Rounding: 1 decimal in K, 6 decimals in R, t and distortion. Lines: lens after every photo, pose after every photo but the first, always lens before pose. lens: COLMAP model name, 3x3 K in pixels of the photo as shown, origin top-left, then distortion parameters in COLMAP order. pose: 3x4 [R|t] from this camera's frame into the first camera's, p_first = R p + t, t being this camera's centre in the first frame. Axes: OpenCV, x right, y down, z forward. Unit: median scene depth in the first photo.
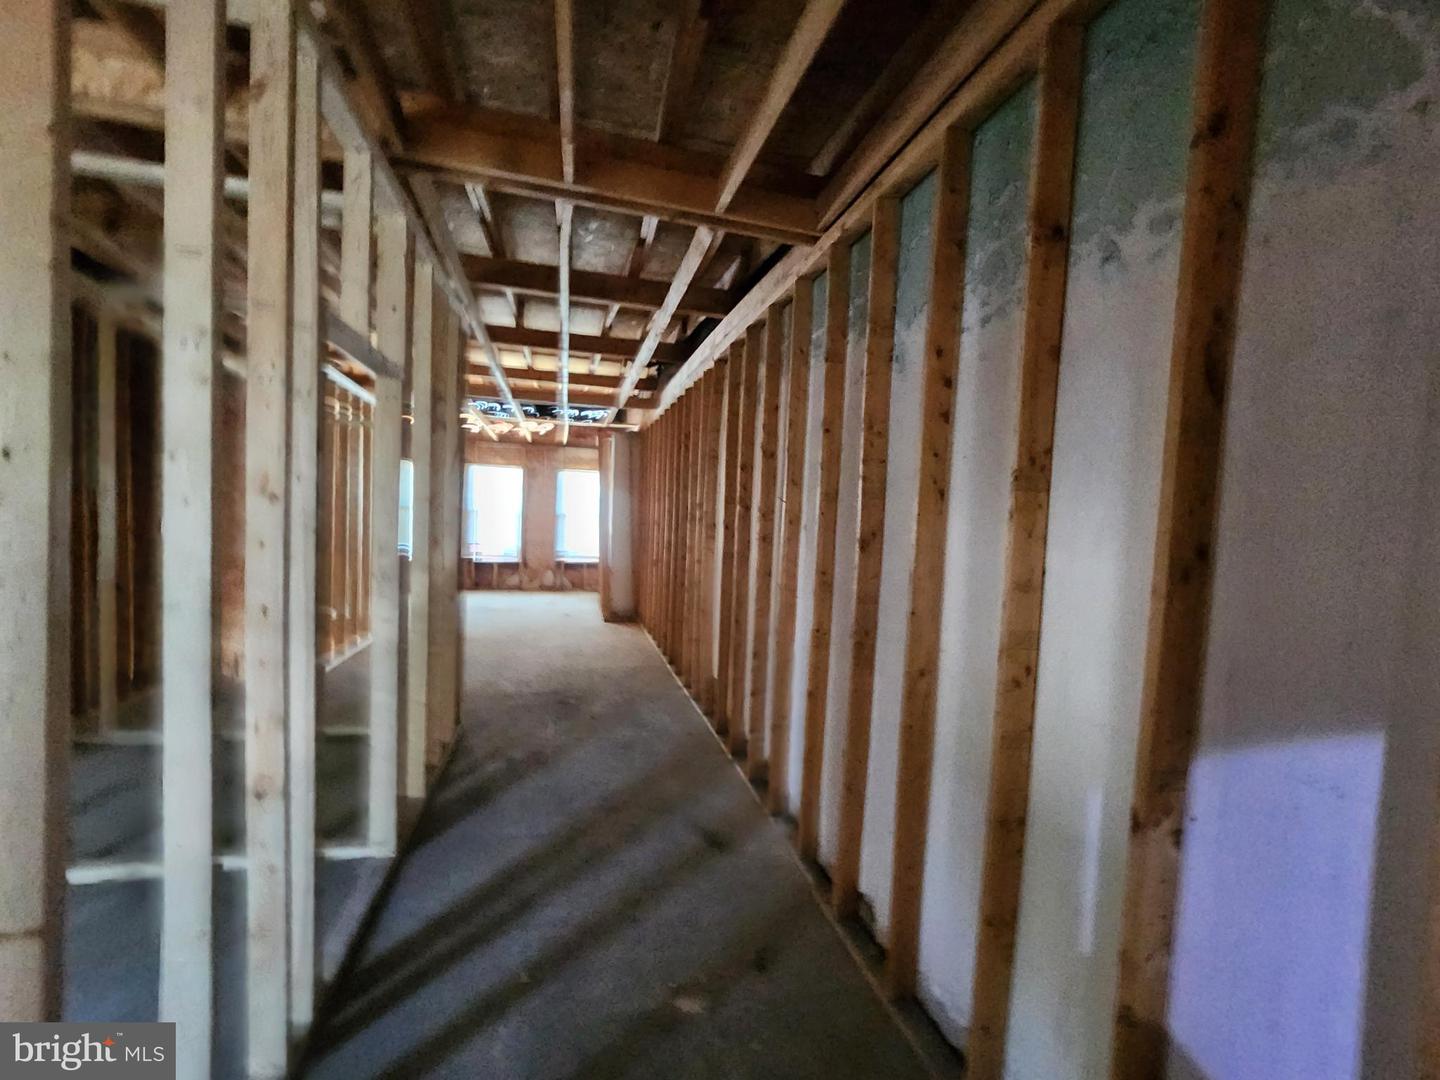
lens RADIAL K [[594.1, 0, 723.2], [0, 594.1, 538.3], [0, 0, 1]] dist [-0.005619, 0.003739]
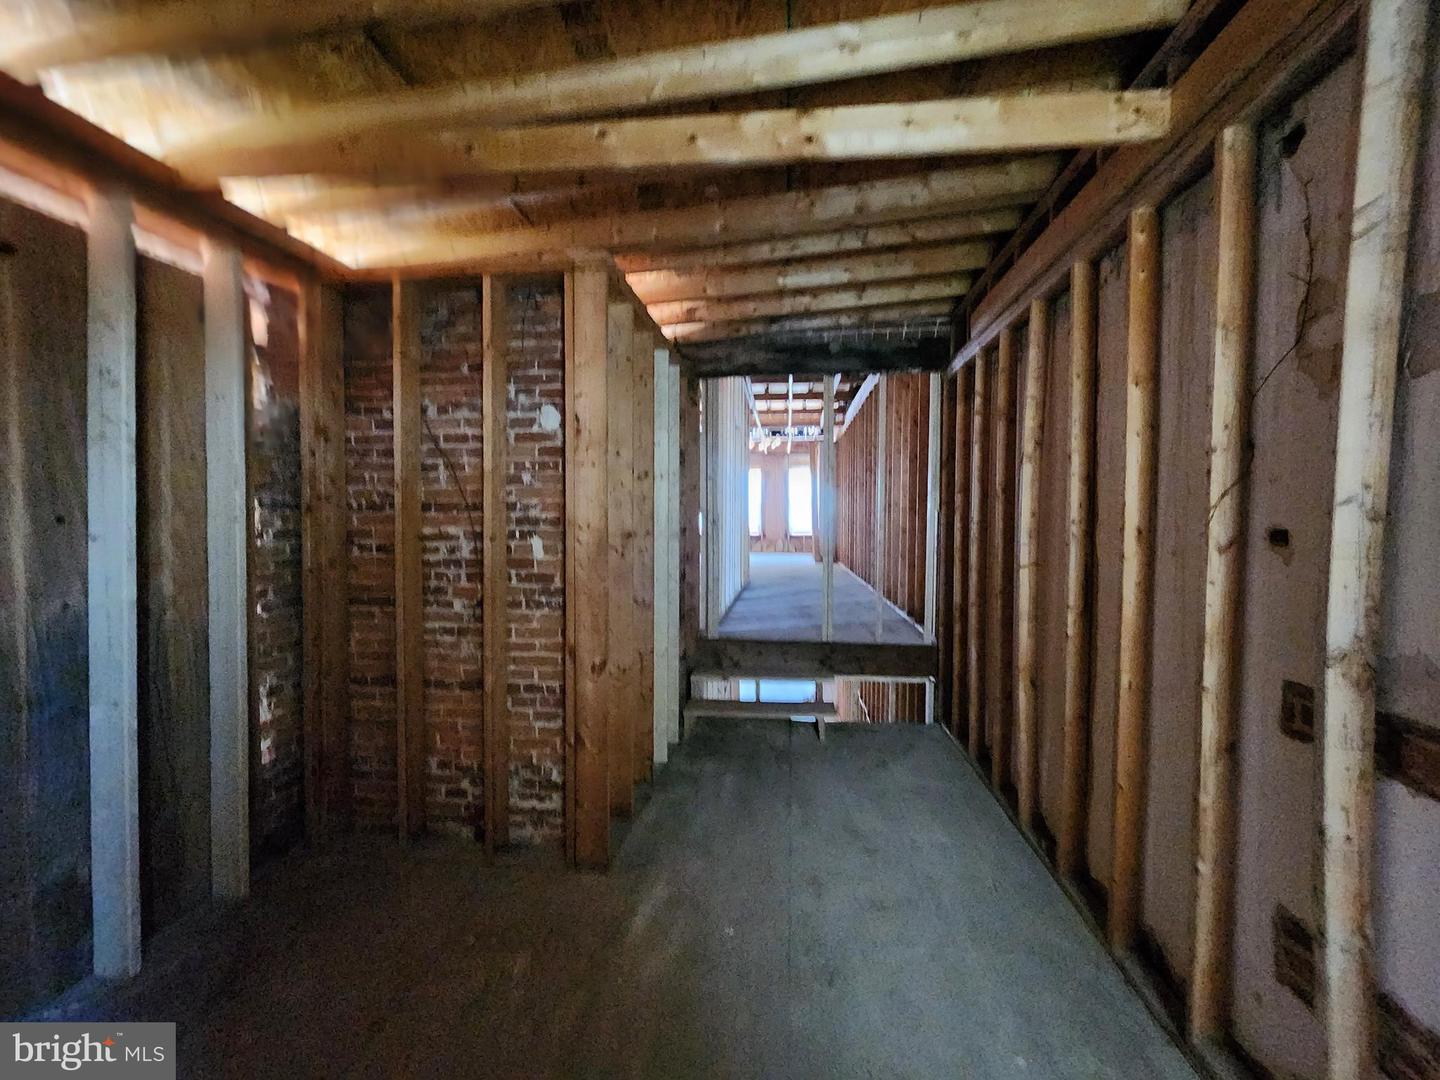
lens RADIAL K [[594.1, 0, 724.2], [0, 594.1, 536.8], [0, 0, 1]] dist [-0.005619, 0.003739]
pose [[0.932516, -0.018290, -0.360666, 0.130773], [0.010434, 0.999664, -0.023718, 0.097749], [0.360978, 0.018355, 0.932394, -0.511230]]
